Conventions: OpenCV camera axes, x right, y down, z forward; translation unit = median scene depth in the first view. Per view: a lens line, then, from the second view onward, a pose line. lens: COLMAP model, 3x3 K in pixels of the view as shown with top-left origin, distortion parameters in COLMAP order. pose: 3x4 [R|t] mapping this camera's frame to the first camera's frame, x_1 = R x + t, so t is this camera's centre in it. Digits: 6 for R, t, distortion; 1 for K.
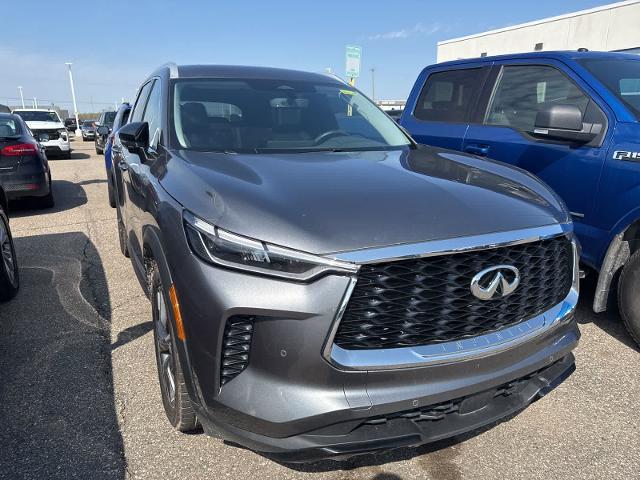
lens RADIAL K [[446.1, 0, 312.3], [0, 446.1, 231.6], [0, 0, 1]] dist [0.007372, -0.004946]
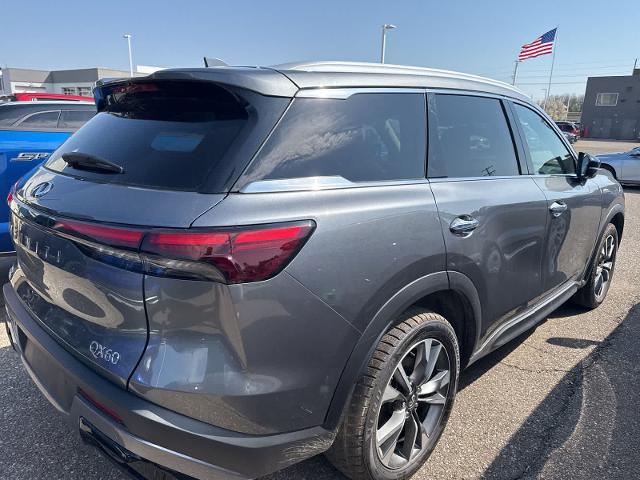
lens RADIAL K [[440.3, 0, 320.3], [0, 440.3, 243.1], [0, 0, 1]] dist [0.047824, -0.060242]
pose [[-0.314394, -0.264022, 0.911838, -1.841335], [0.184266, 0.925302, 0.331454, -0.772396], [-0.931237, 0.272228, -0.242259, 2.872259]]
